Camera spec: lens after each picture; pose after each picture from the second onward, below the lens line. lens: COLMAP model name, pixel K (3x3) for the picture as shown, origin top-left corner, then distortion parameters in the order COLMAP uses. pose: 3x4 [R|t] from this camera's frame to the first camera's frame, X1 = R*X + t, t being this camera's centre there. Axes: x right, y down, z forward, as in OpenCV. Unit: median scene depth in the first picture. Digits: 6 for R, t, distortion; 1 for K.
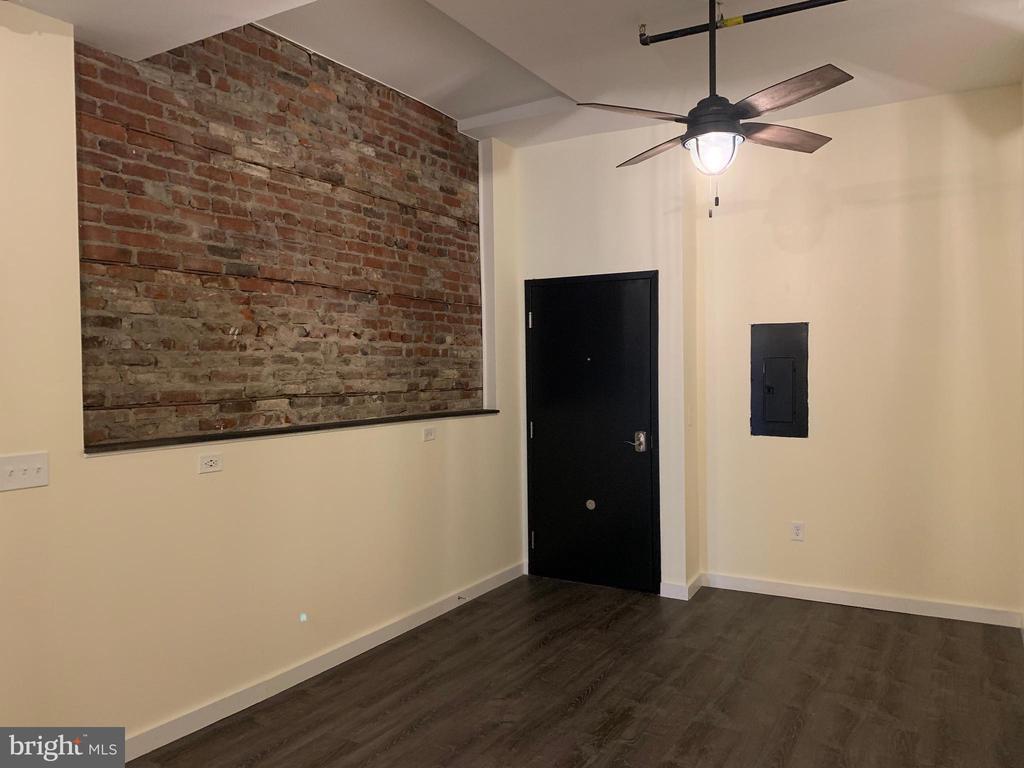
lens RADIAL K [[786.2, 0, 512.0], [0, 786.2, 384.0], [0, 0, 1]] dist [0.000262, 0.000025]
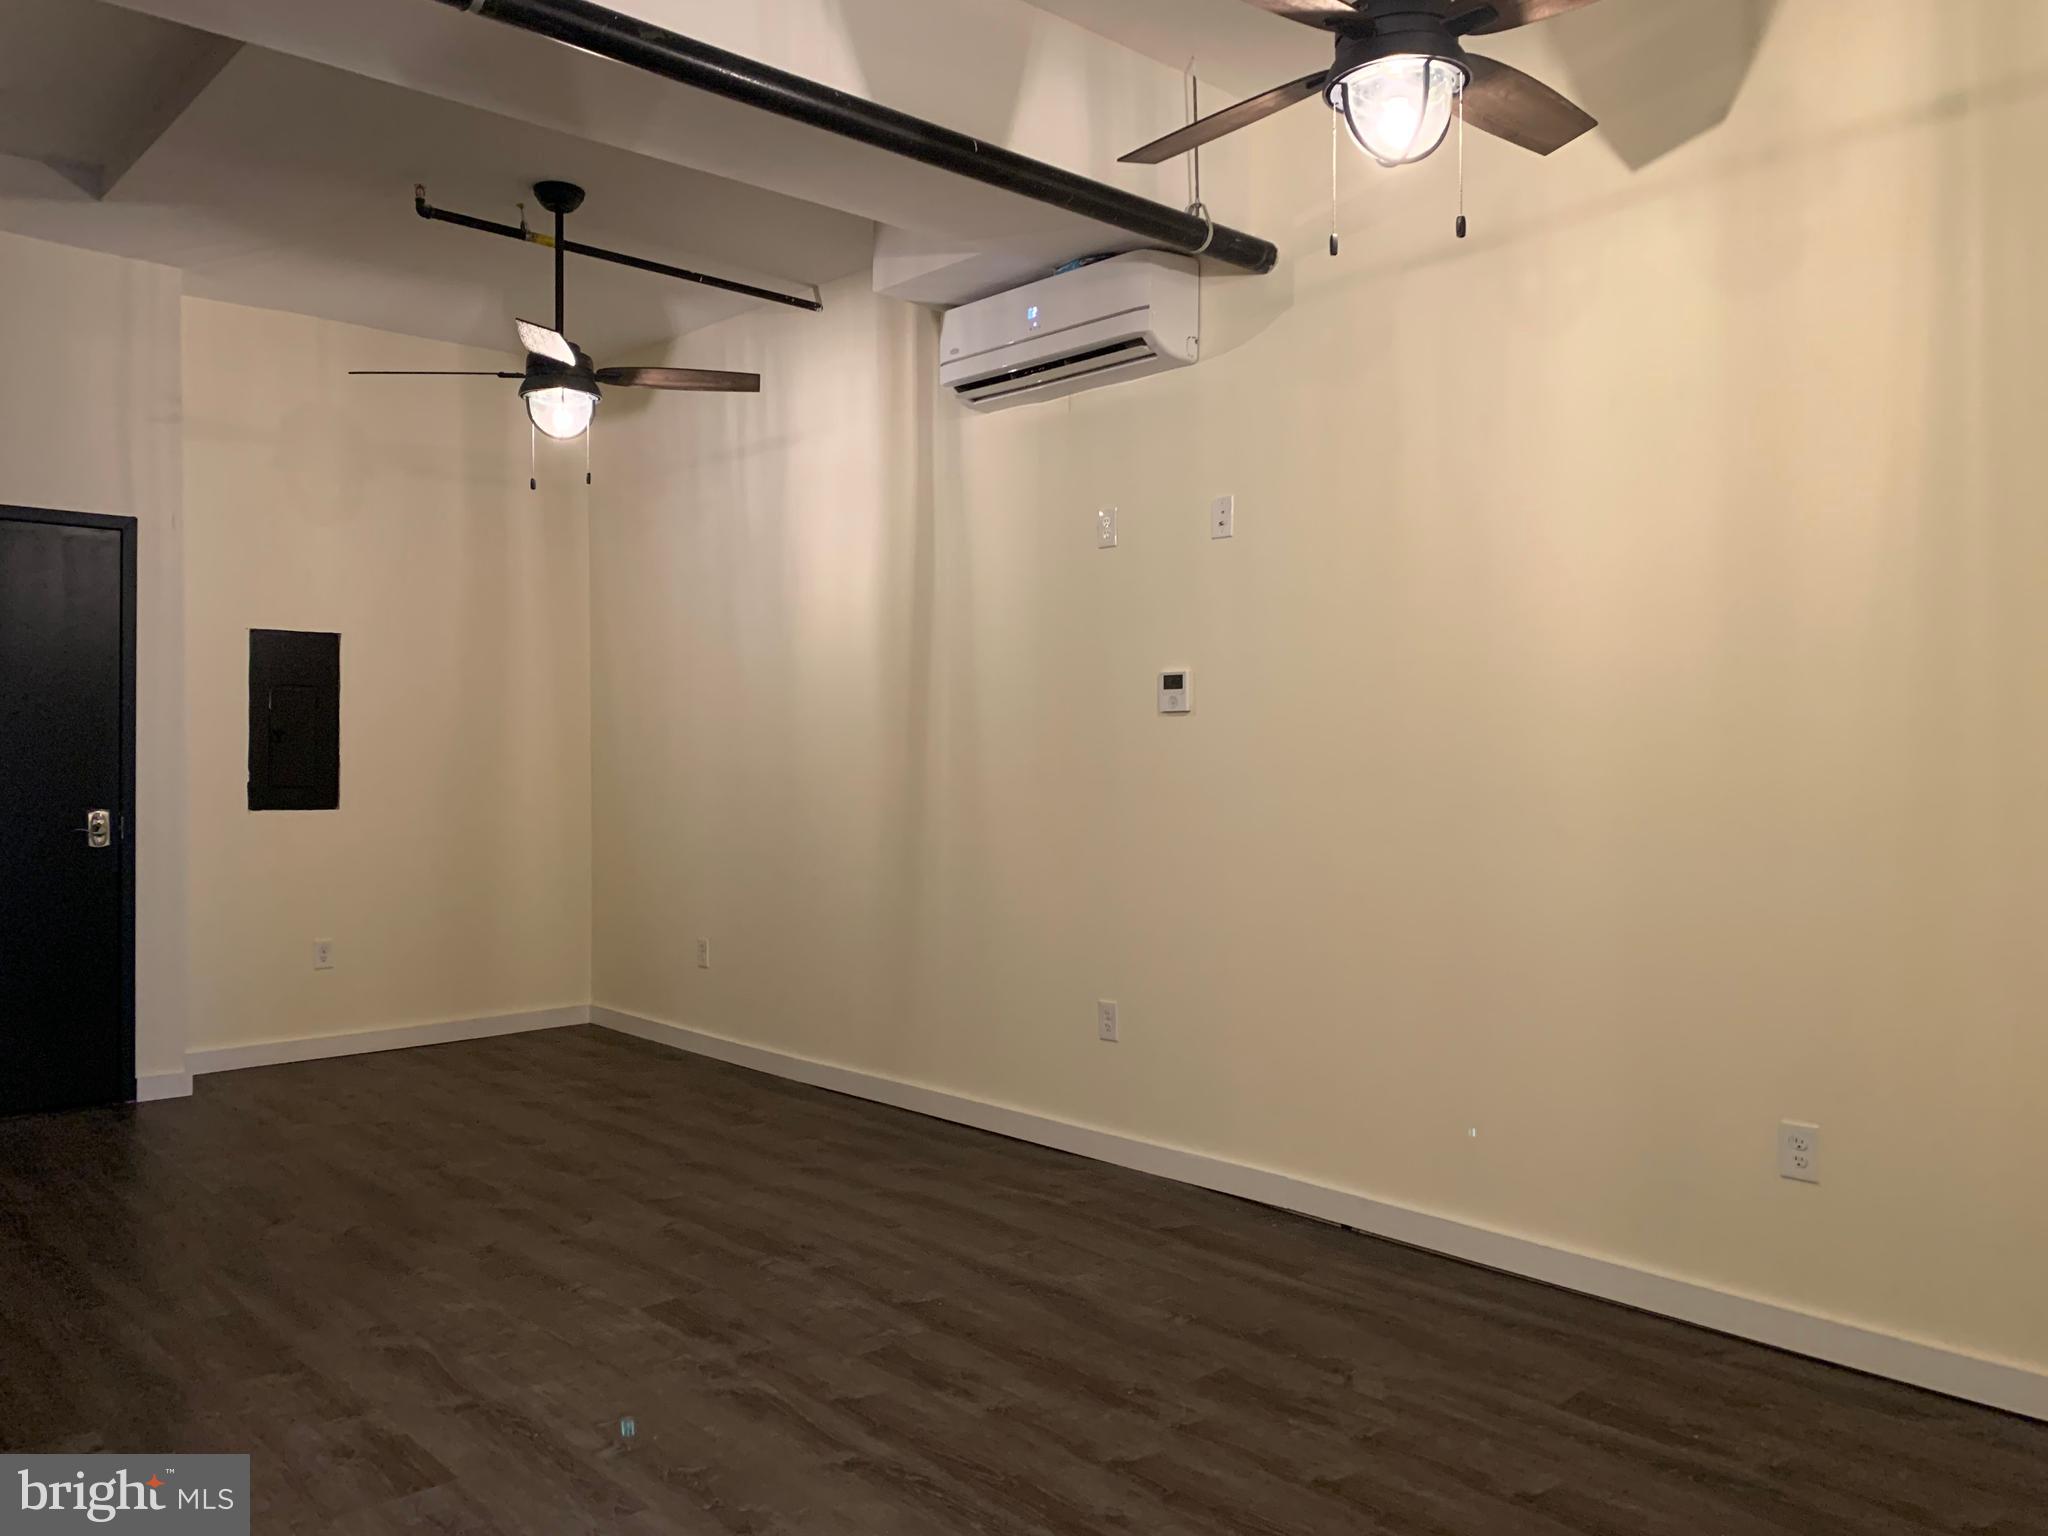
lens RADIAL K [[1551.9, 0, 1024.0], [0, 1551.9, 768.0], [0, 0, 1]] dist [0.001498, 0.000702]
pose [[0.294333, -0.000678, 0.955703, -0.689551], [0.013345, 0.999905, -0.003400, 0.045794], [-0.955610, 0.013754, 0.294314, 0.071781]]
